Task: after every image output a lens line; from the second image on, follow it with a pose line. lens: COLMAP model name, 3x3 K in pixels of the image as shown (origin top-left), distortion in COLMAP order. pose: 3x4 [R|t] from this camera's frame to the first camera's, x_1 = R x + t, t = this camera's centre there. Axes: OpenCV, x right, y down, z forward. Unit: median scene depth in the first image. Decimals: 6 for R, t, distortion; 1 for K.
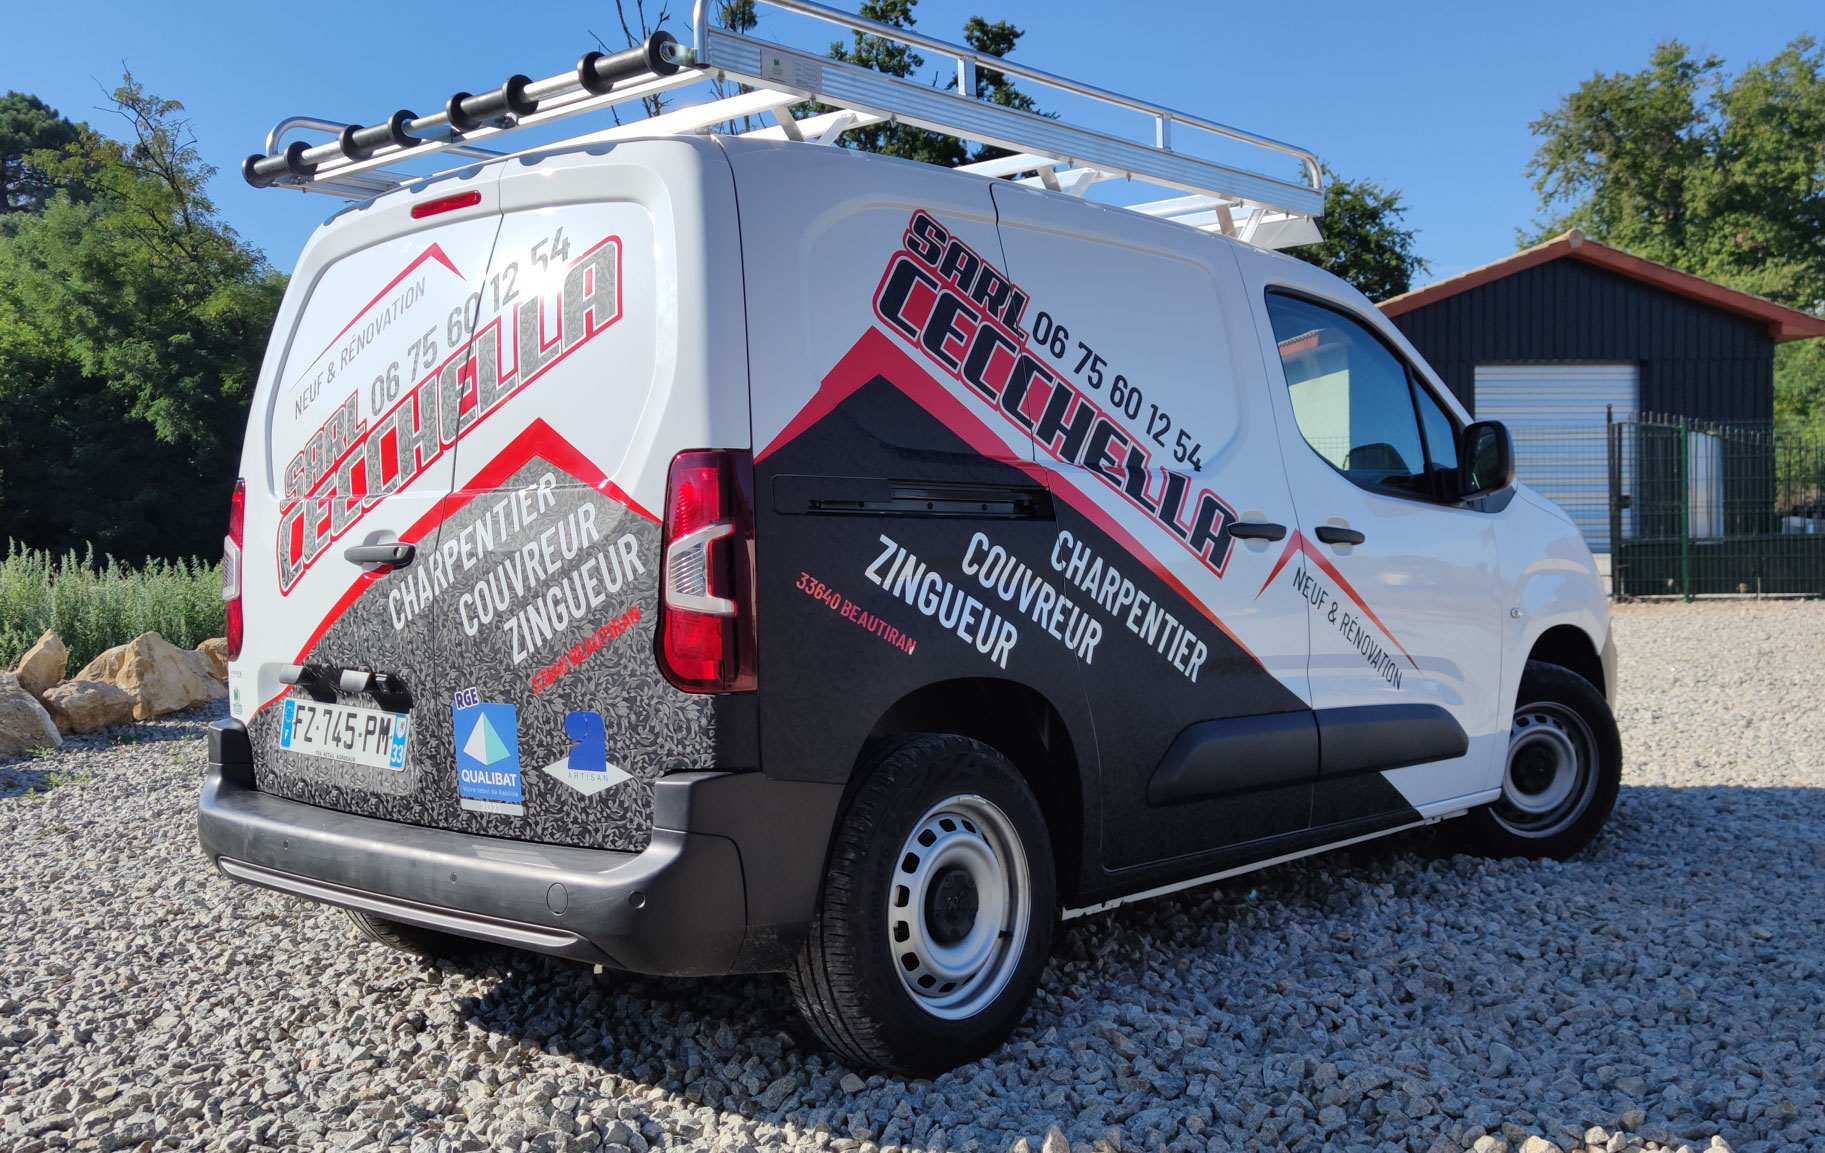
lens RADIAL K [[1740.2, 0, 909.2], [0, 1740.2, 583.5], [0, 0, 1]] dist [0.166333, -0.294484]
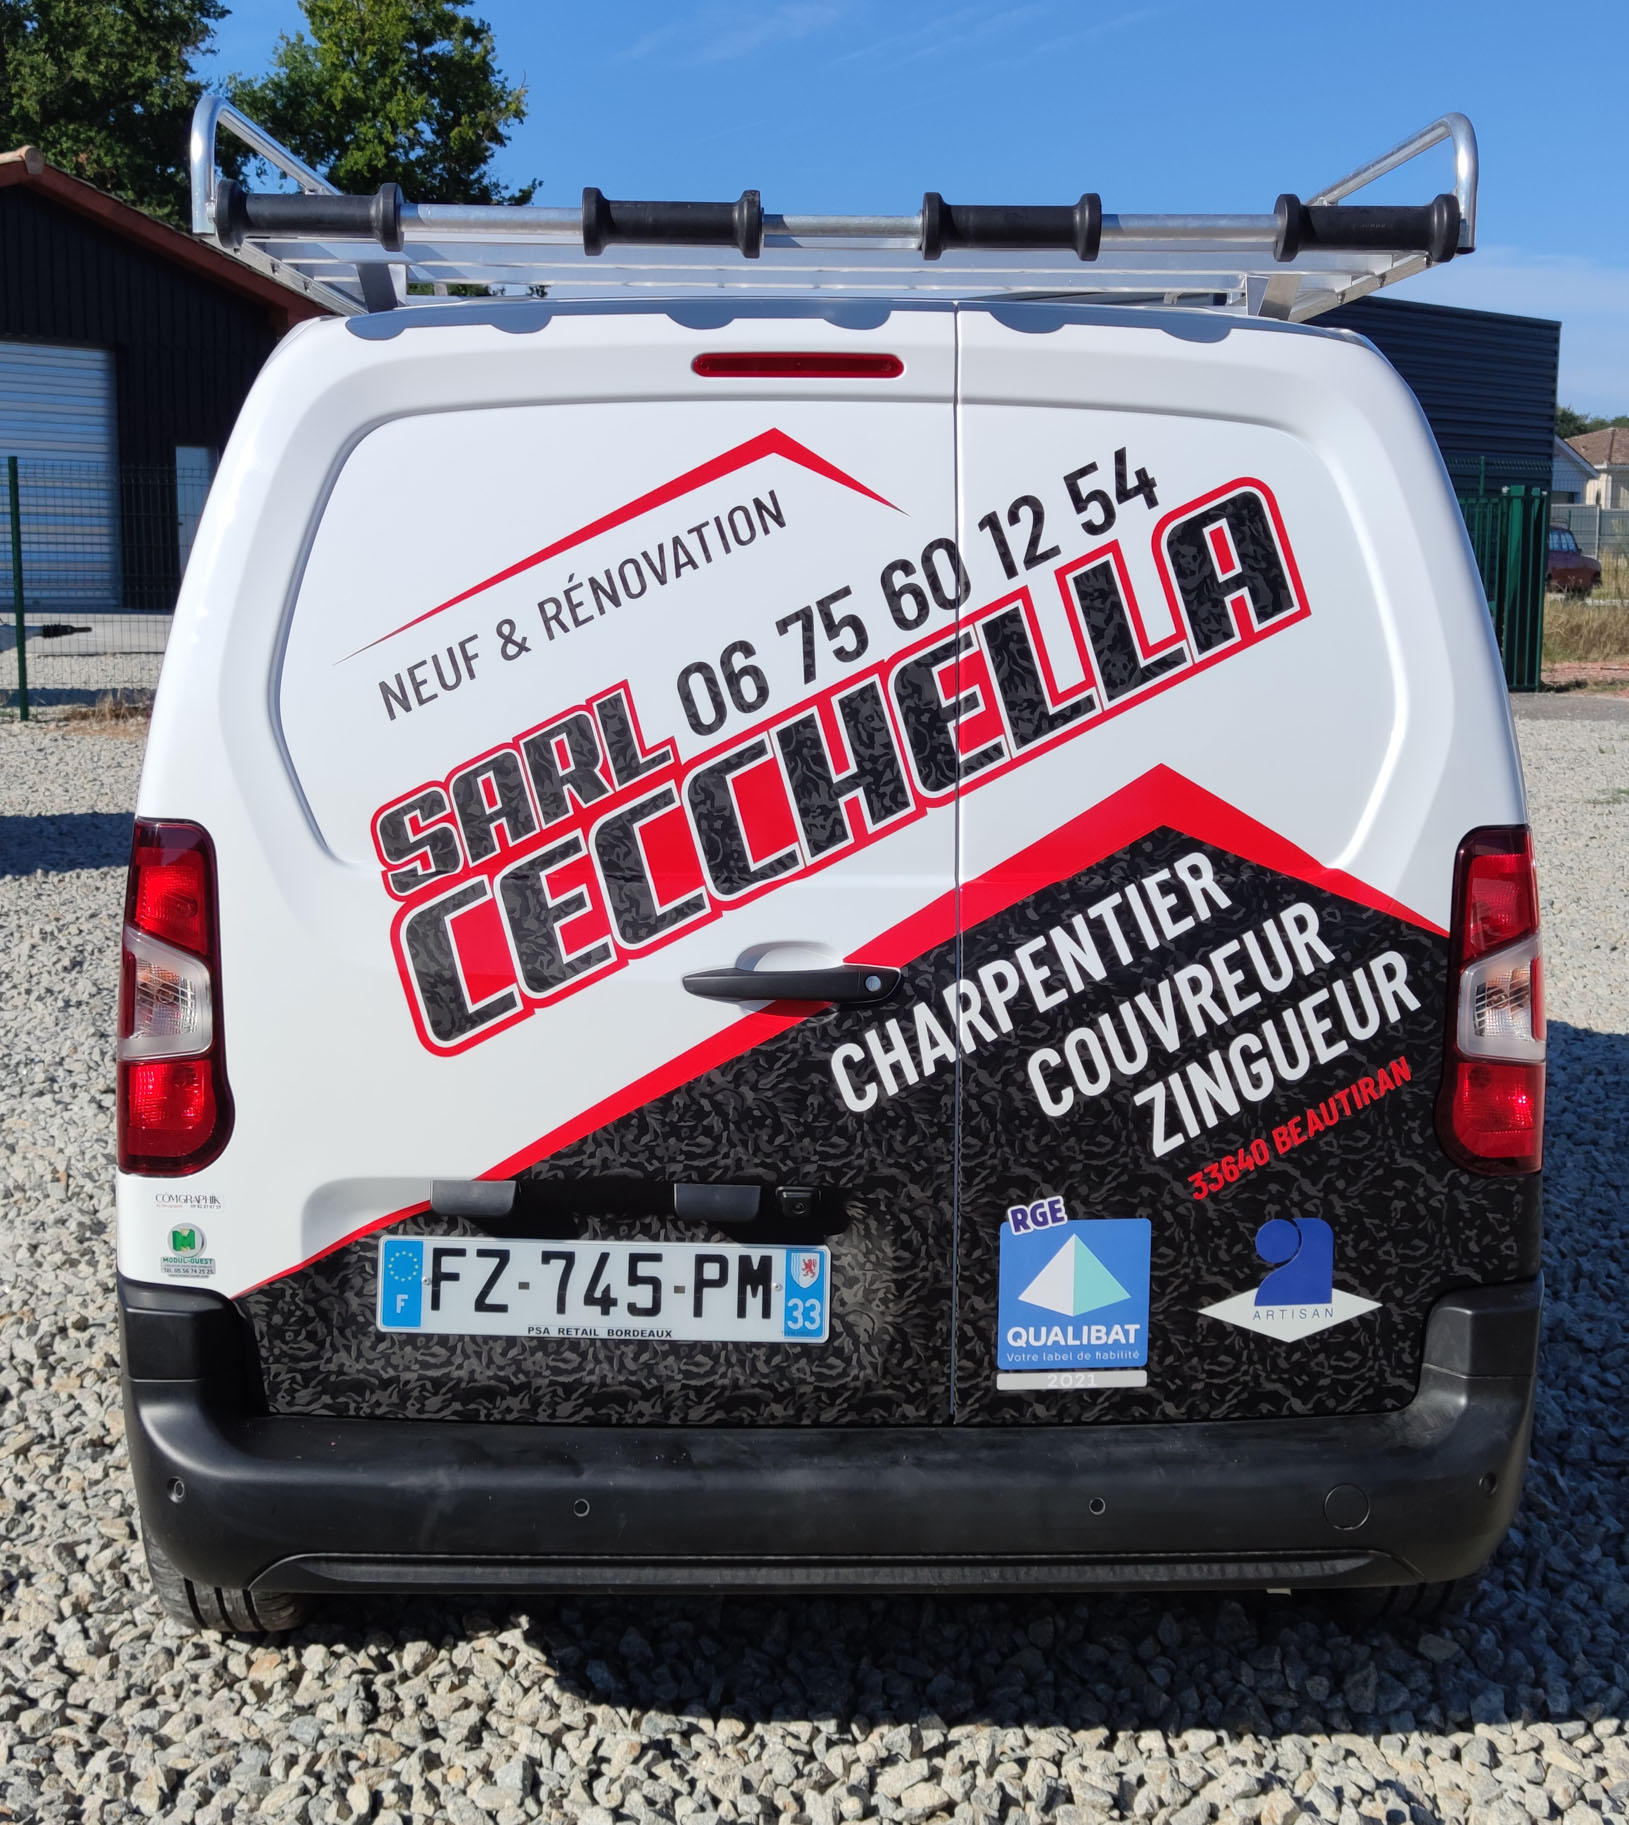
lens RADIAL K [[2427.8, 0, 836.4], [0, 2427.8, 884.2], [0, 0, 1]] dist [0.218849, -0.458050]
pose [[0.720009, -0.073903, 0.690018, -0.821792], [-0.001565, 0.994138, 0.108108, -0.133094], [-0.693963, -0.078919, 0.715673, 0.408707]]
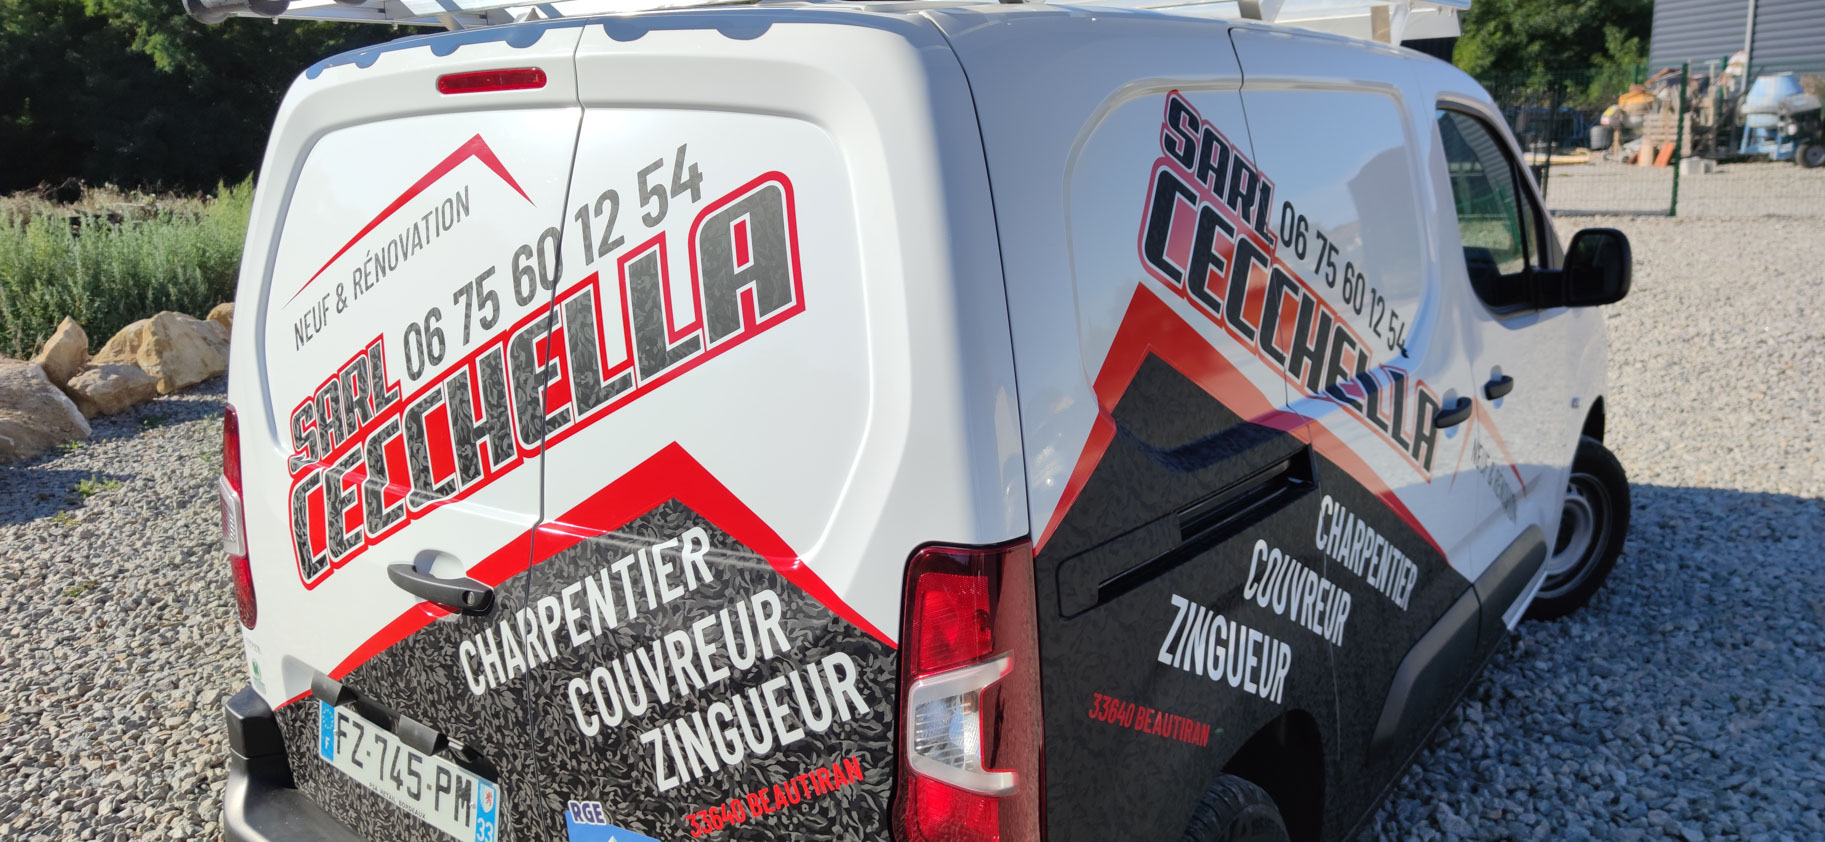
lens RADIAL K [[1282.1, 0, 907.3], [0, 1282.1, 419.8], [0, 0, 1]] dist [0.101463, -0.123873]
pose [[0.994533, -0.037379, 0.097507, -0.153976], [0.017765, 0.980691, 0.194753, -0.181051], [-0.102904, -0.191956, 0.975994, 0.457095]]
